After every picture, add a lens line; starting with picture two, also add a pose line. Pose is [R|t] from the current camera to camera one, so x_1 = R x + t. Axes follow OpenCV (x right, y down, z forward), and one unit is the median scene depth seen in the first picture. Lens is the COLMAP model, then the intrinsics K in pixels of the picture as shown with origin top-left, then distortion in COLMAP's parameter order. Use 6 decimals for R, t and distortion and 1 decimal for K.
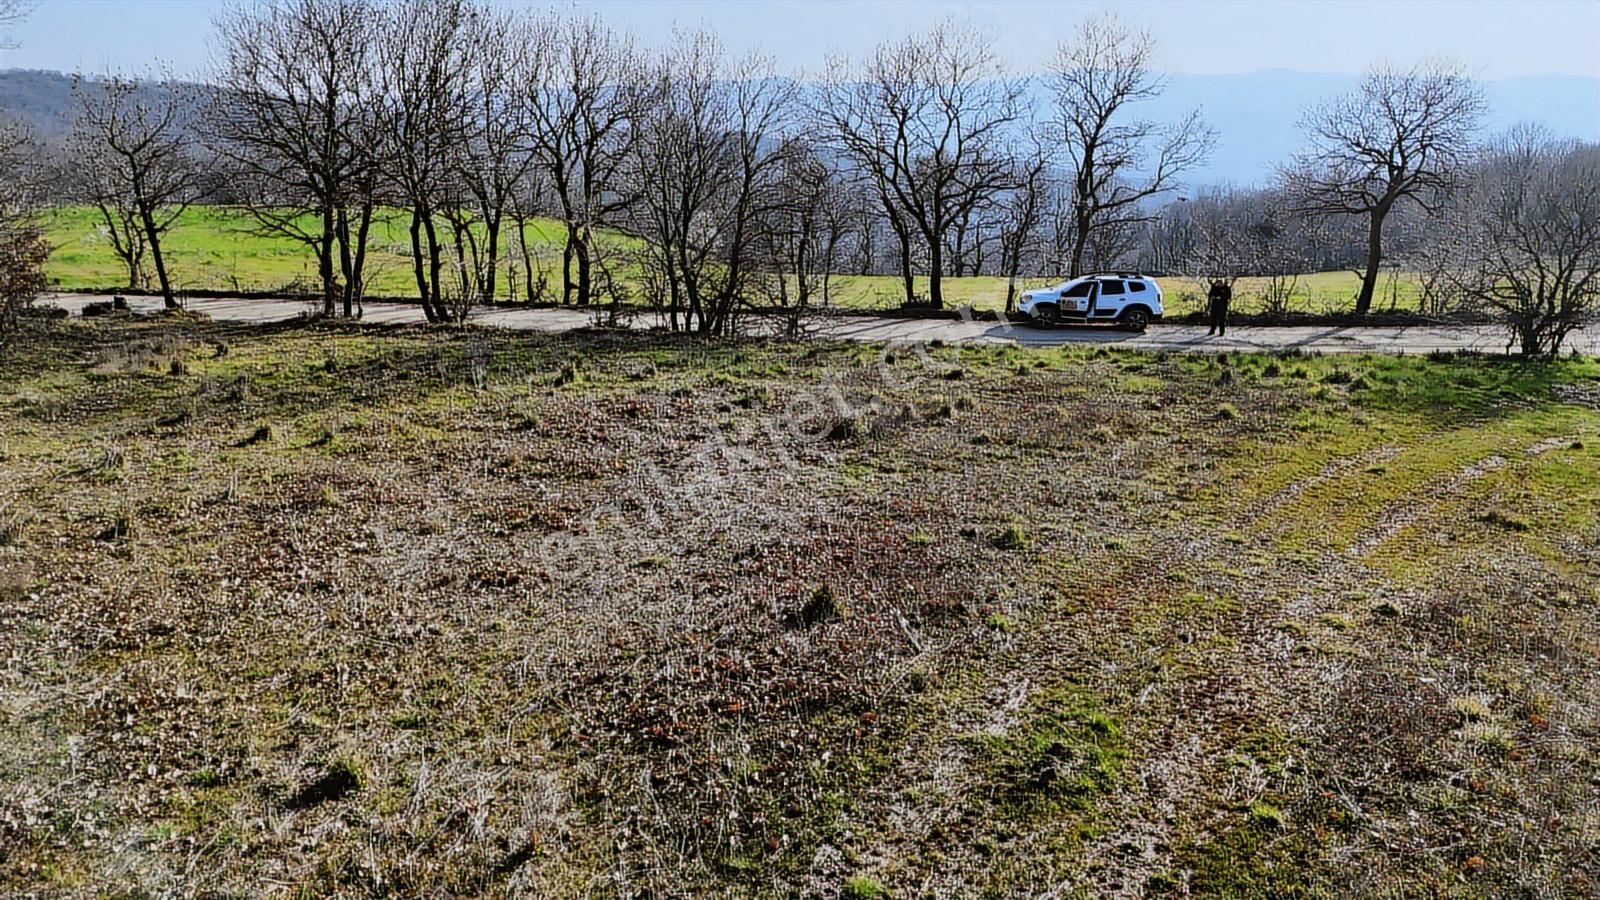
lens RADIAL K [[1208.3, 0, 800.0], [0, 1208.3, 450.0], [0, 0, 1]] dist [0.114434, -0.110301]
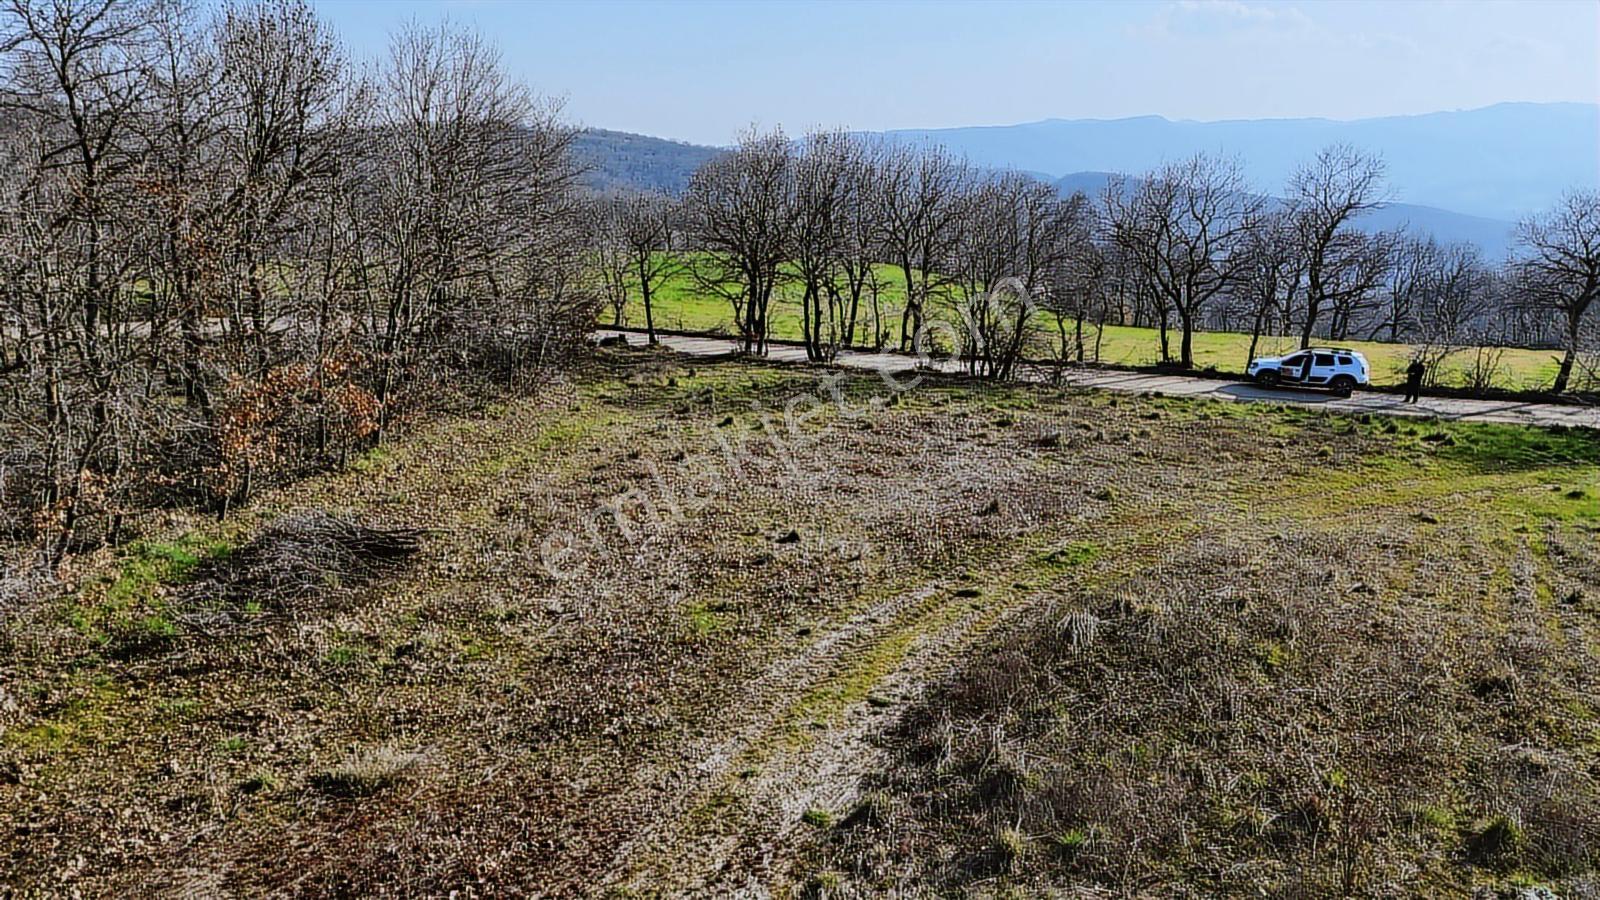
lens RADIAL K [[1208.3, 0, 800.0], [0, 1208.3, 450.0], [0, 0, 1]] dist [0.114434, -0.110301]
pose [[0.959523, 0.074792, -0.271518, 0.097083], [-0.082777, 0.996404, -0.018059, 0.032856], [0.269191, 0.039804, 0.962264, -0.432698]]
